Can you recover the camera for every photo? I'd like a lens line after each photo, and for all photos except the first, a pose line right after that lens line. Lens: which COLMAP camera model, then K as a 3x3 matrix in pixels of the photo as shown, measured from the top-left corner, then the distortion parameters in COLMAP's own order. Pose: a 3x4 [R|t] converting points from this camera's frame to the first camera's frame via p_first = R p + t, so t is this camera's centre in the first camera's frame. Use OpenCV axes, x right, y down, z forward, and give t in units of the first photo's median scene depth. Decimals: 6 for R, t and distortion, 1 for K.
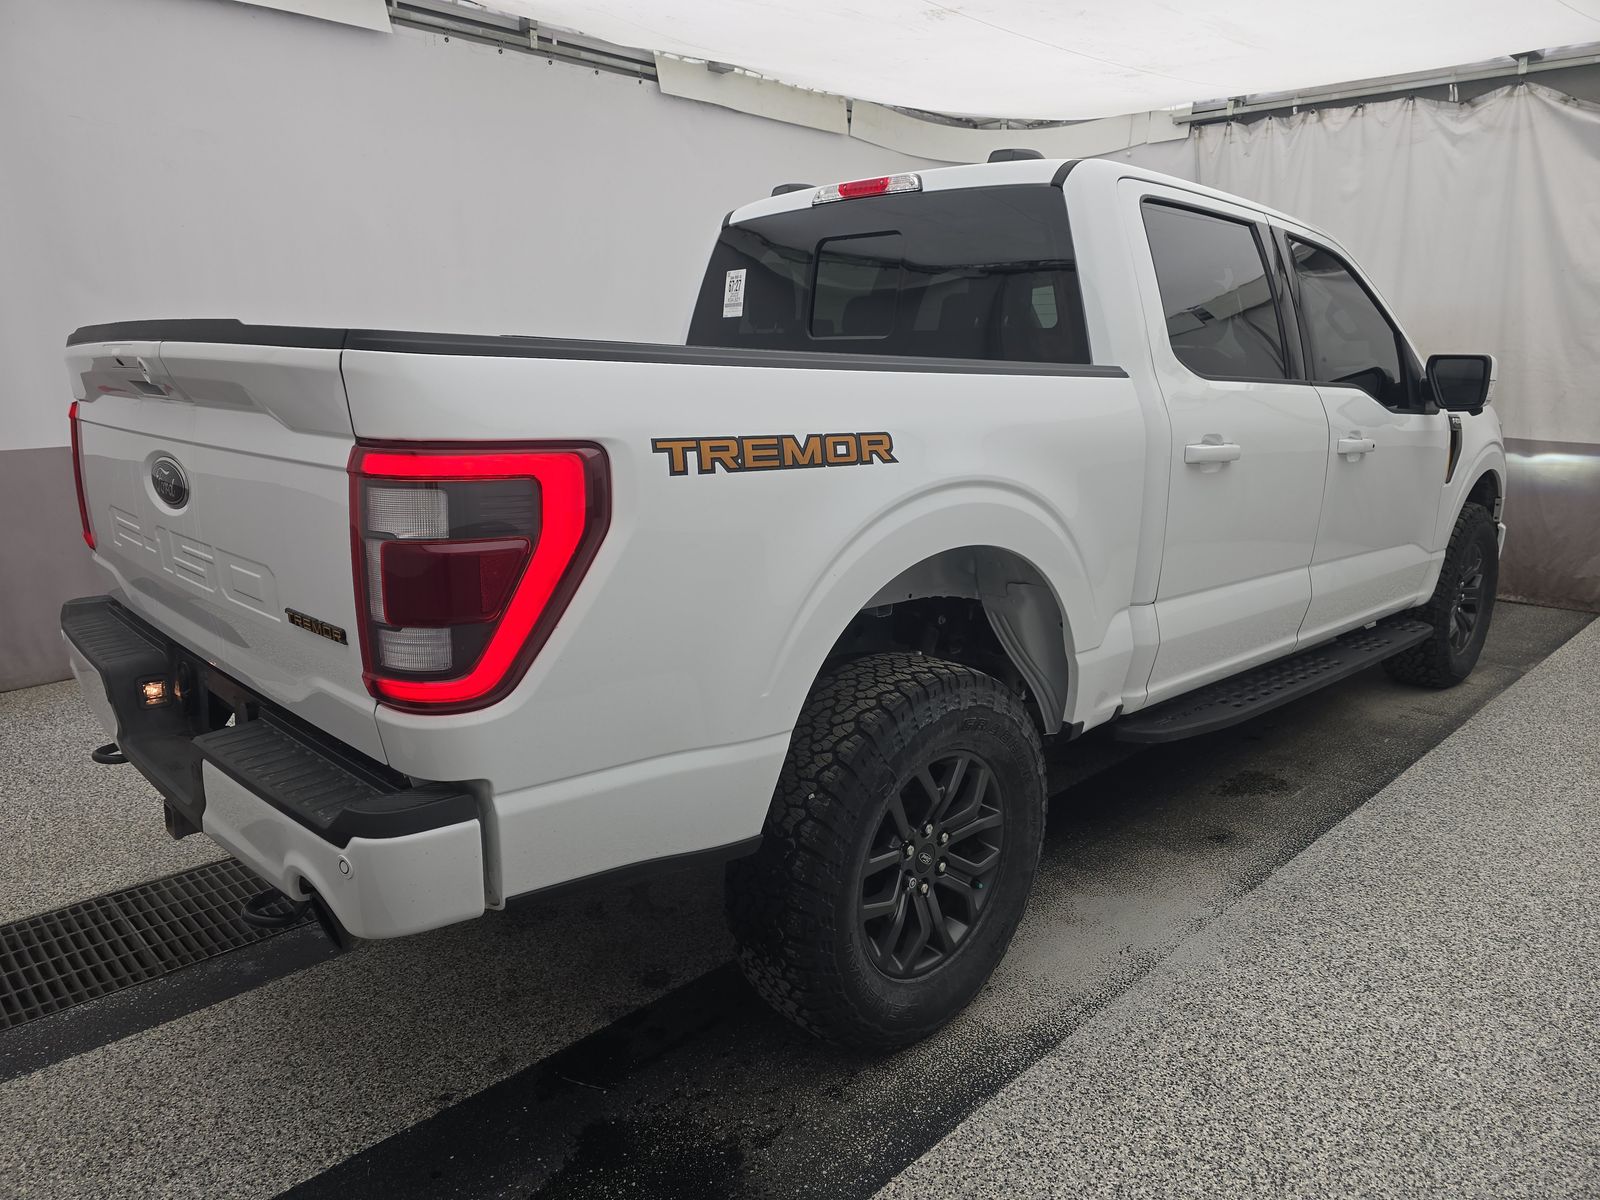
lens RADIAL K [[1081.7, 0, 796.3], [0, 1081.7, 595.8], [0, 0, 1]] dist [0.009083, -0.010566]
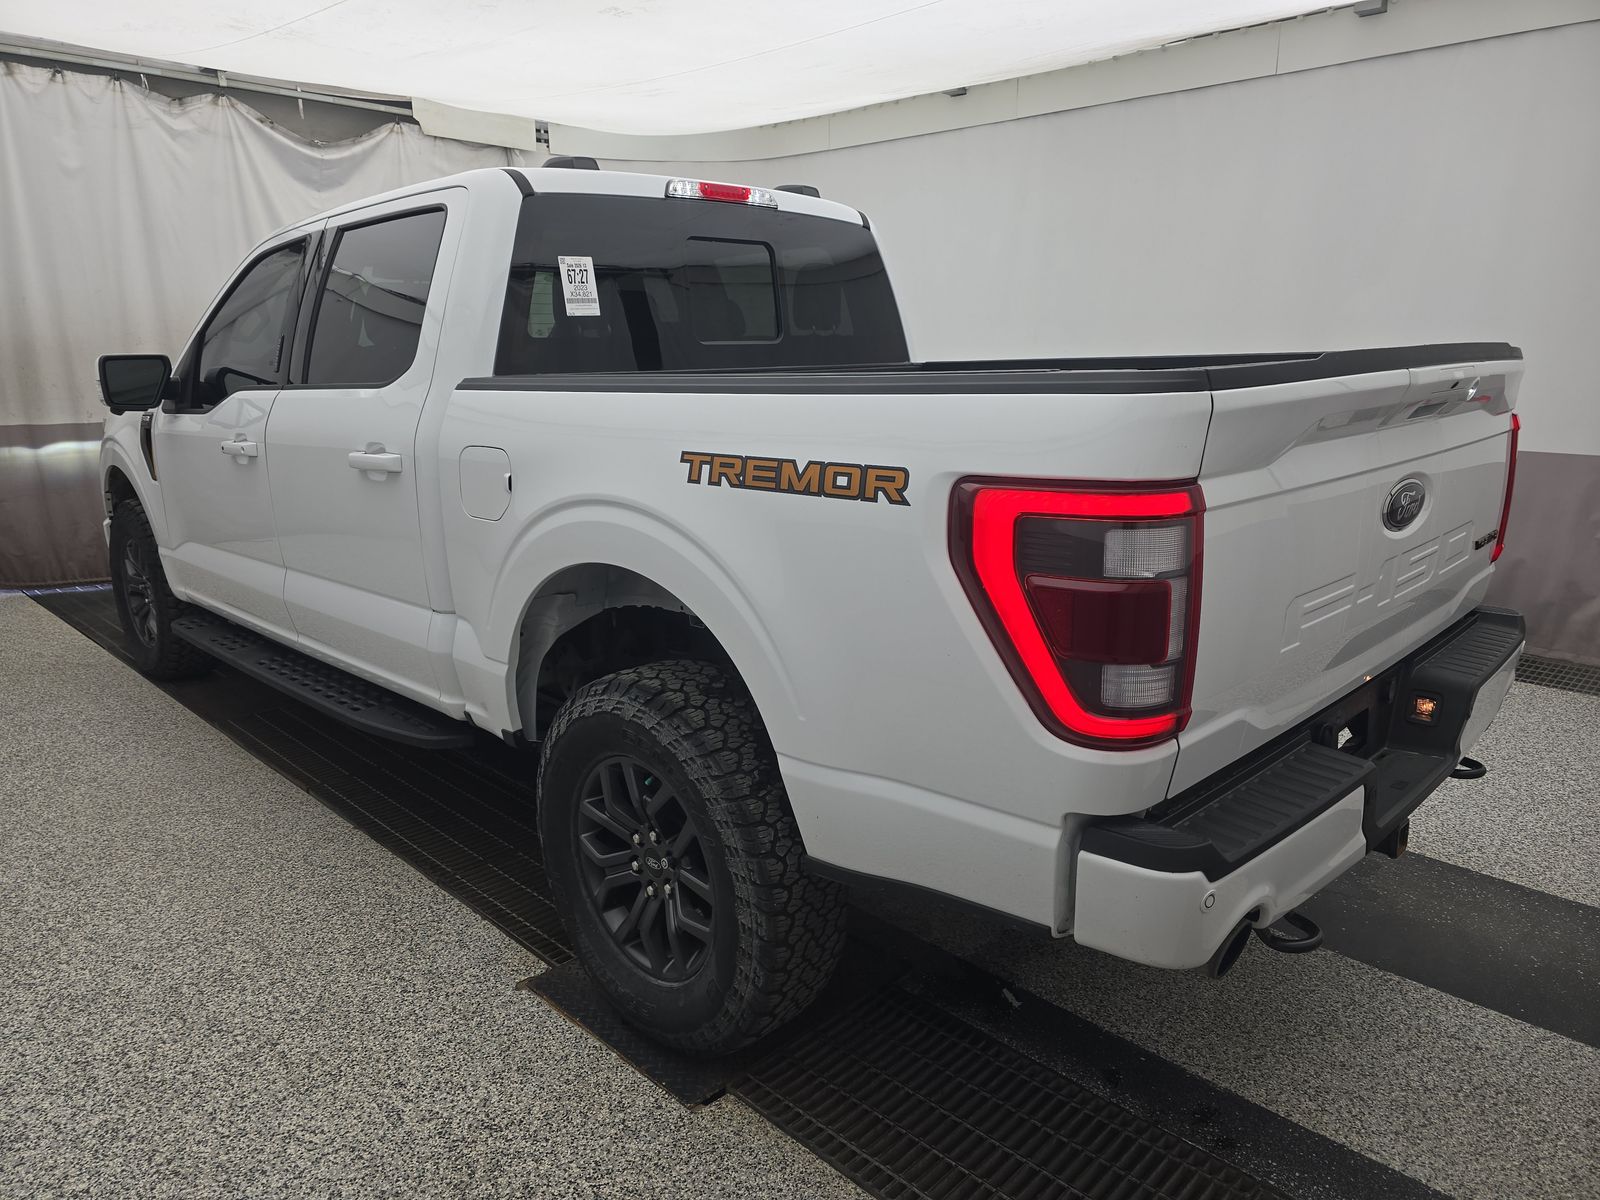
lens RADIAL K [[1081.7, 0, 790.0], [0, 1081.7, 597.5], [0, 0, 1]] dist [0.009083, -0.010566]
pose [[-0.010842, -0.240622, 0.970558, -1.284391], [0.220675, 0.946109, 0.237026, -0.316492], [-0.975287, 0.216747, 0.042841, 1.259097]]
